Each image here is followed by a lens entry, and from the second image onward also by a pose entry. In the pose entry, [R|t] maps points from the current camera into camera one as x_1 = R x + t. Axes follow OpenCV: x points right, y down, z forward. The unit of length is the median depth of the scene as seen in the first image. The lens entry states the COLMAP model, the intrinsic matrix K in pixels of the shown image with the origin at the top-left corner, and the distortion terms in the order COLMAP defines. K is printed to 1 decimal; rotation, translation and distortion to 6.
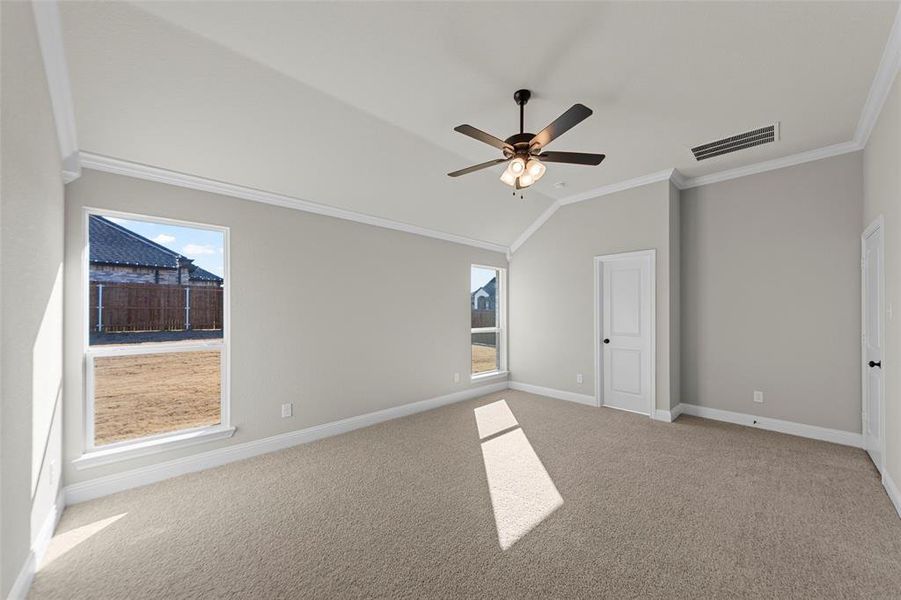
lens RADIAL K [[322.1, 0, 450.9], [0, 322.1, 307.1], [0, 0, 1]] dist [-0.000038, -0.000119]
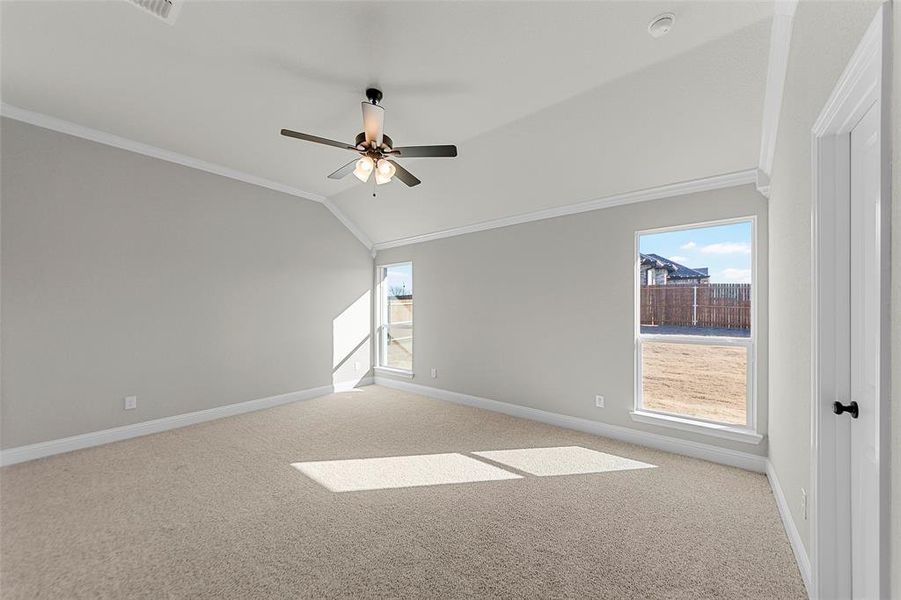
lens RADIAL K [[322.1, 0, 450.9], [0, 322.1, 307.1], [0, 0, 1]] dist [-0.000038, -0.000119]
pose [[0.135624, -0.007288, -0.990734, 0.694418], [0.015029, 0.999873, -0.005298, 0.013061], [0.990646, -0.014172, 0.135716, 0.605339]]
